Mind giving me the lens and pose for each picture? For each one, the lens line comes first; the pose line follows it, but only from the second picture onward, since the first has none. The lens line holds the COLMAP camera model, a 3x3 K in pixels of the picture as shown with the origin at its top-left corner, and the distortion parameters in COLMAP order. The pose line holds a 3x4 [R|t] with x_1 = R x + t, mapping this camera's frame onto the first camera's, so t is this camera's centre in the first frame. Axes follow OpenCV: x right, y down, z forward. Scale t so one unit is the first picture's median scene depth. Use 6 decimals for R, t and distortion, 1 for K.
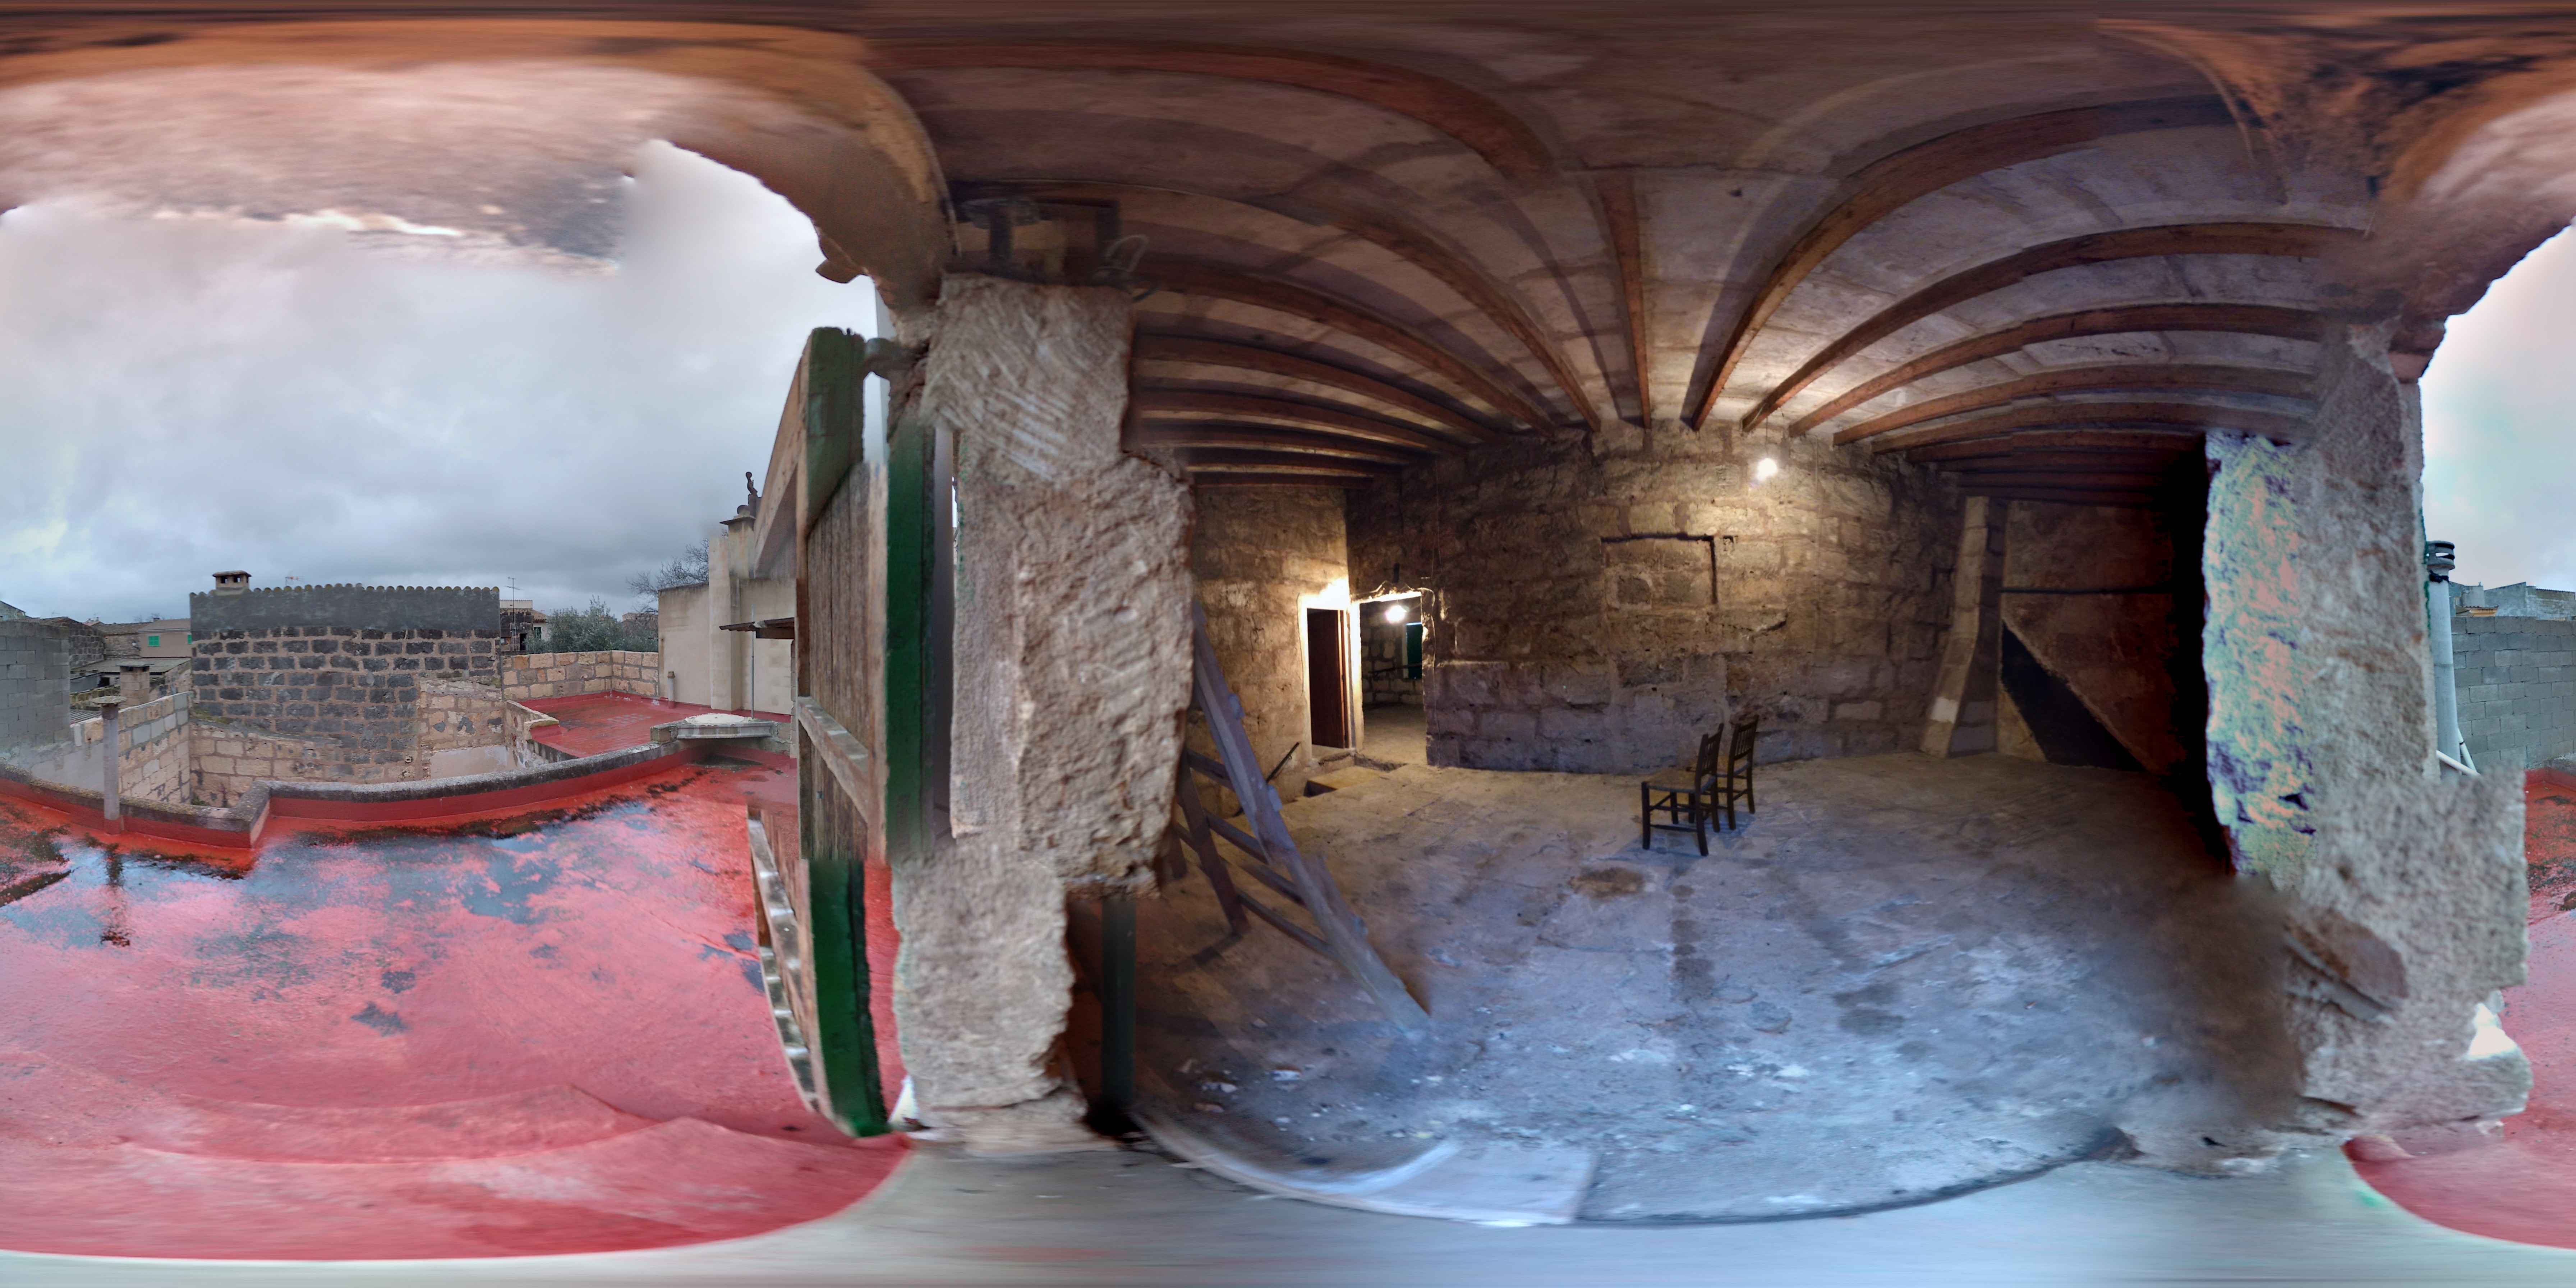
lens RADIAL K [[2086.7, 0, 1288.0], [0, 2086.7, 644.0], [0, 0, 1]] dist [0.000621, 0.000822]
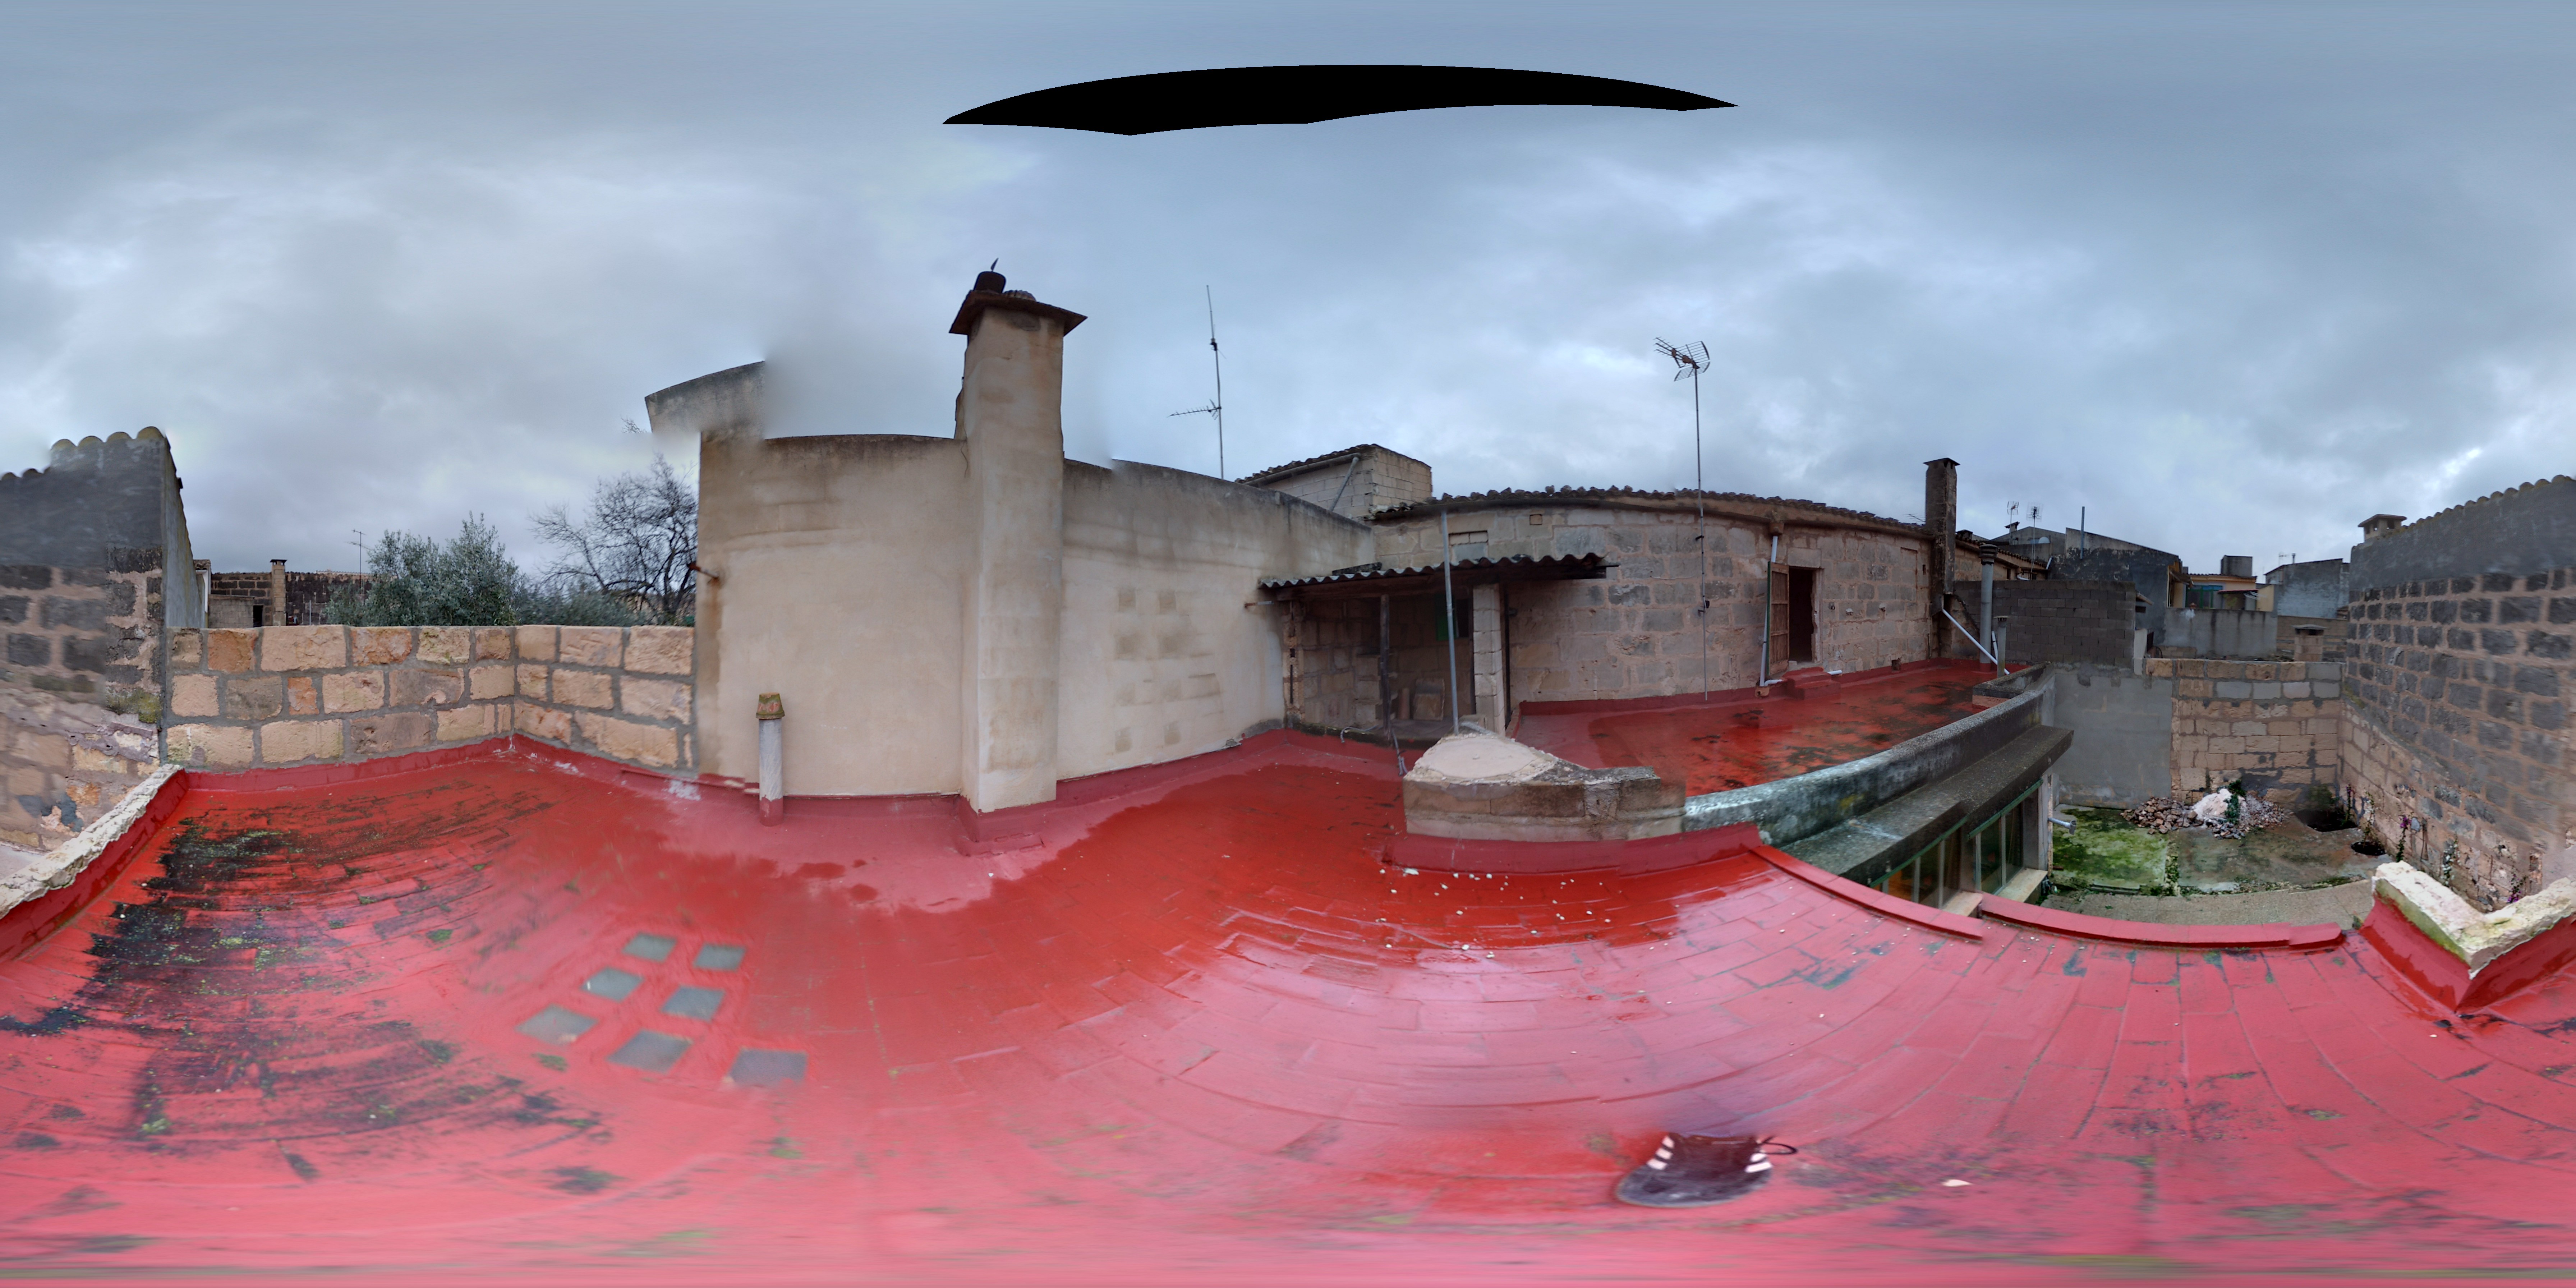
lens RADIAL K [[2086.7, 0, 1288.0], [0, 2086.7, 644.0], [0, 0, 1]] dist [0.000621, 0.000822]
pose [[0.178840, 0.022543, -0.983620, 0.021590], [-0.001008, 0.999741, 0.022729, -0.001100], [0.983878, -0.003074, 0.178816, 1.032991]]
